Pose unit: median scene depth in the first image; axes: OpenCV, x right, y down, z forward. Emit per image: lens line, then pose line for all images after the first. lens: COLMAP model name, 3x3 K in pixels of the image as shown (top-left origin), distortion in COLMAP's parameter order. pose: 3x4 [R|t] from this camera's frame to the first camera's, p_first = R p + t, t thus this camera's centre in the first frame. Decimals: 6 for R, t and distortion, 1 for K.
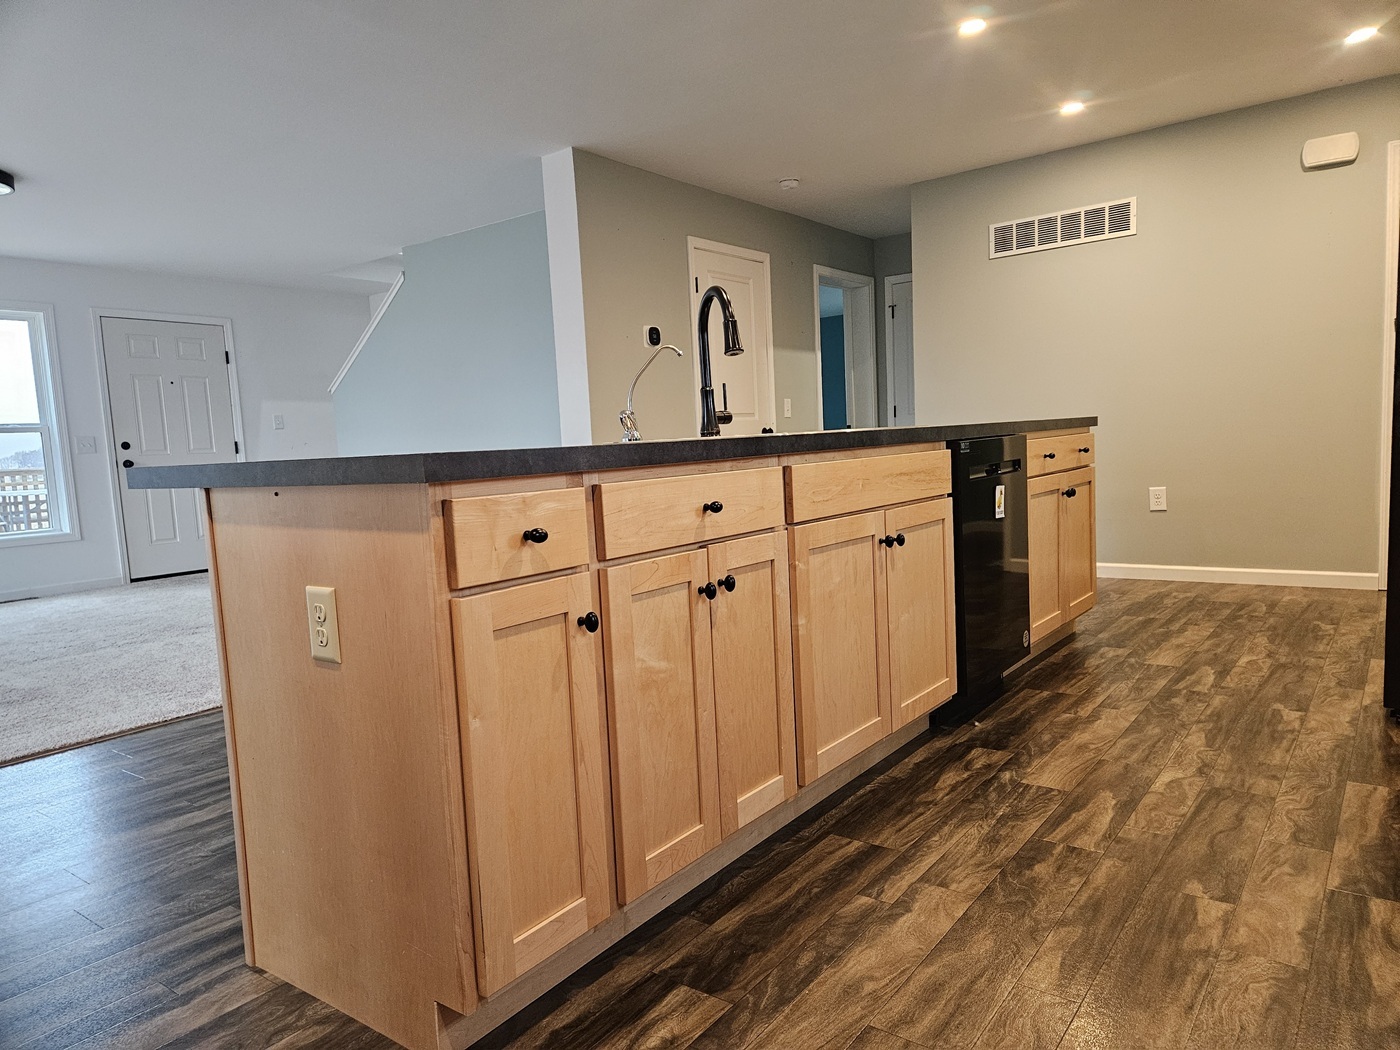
lens RADIAL K [[933.2, 0, 693.0], [0, 933.2, 523.0], [0, 0, 1]] dist [0.097722, -0.082199]
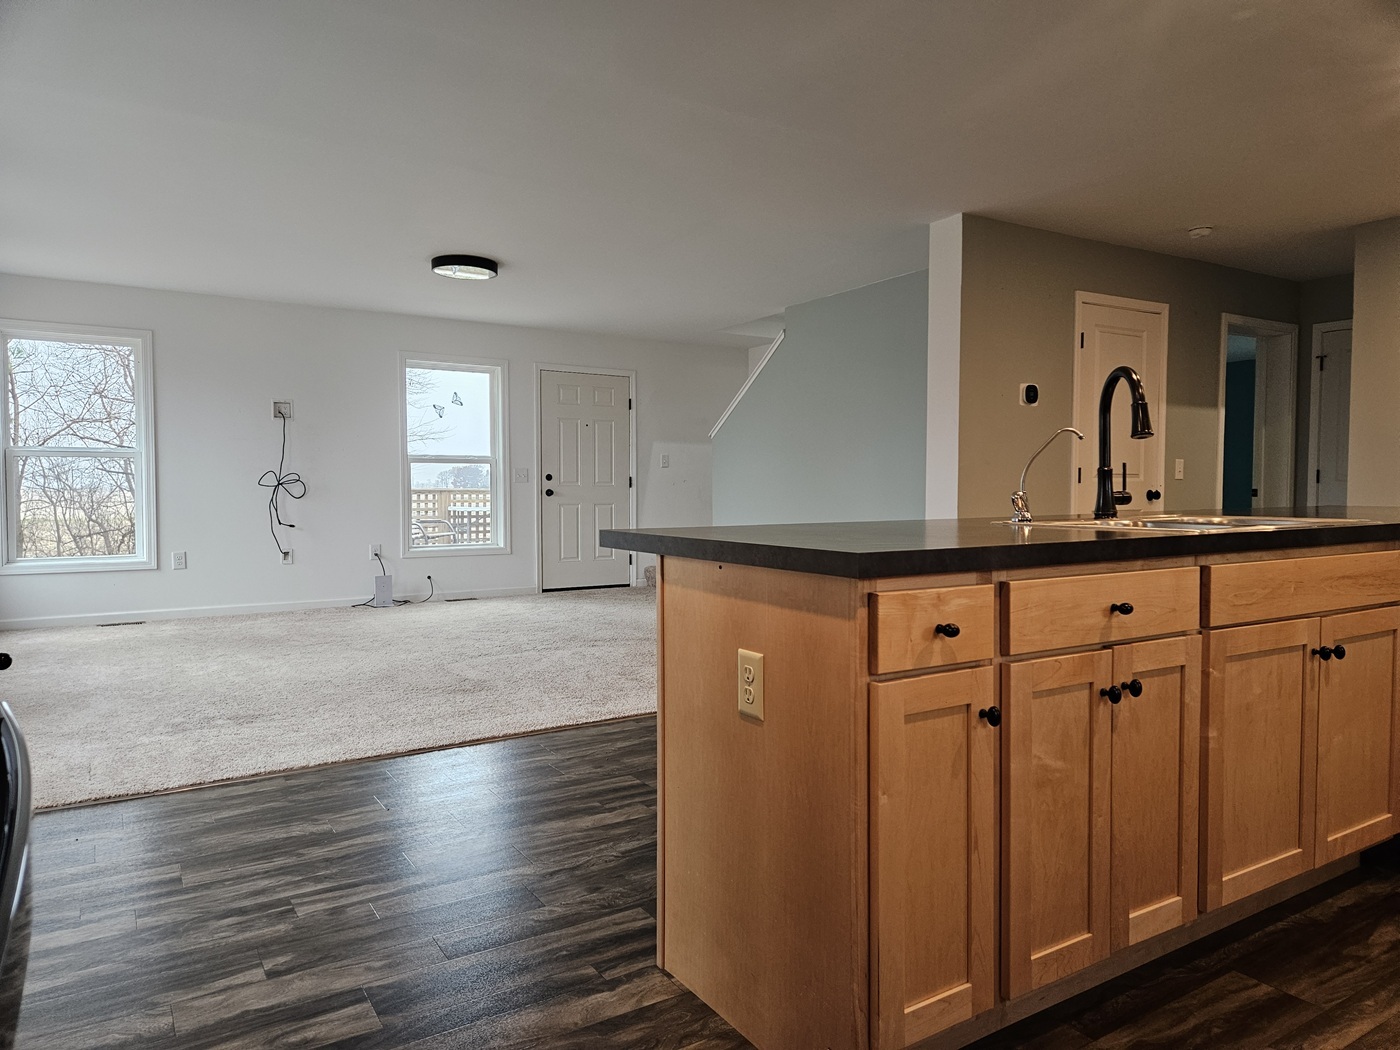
lens RADIAL K [[927.5, 0, 706.0], [0, 927.5, 516.7], [0, 0, 1]] dist [0.100484, -0.081265]
pose [[0.937168, 0.062777, -0.343183, -0.051493], [-0.078886, 0.996332, -0.033170, -0.043736], [0.339842, 0.058158, 0.938683, -0.078013]]
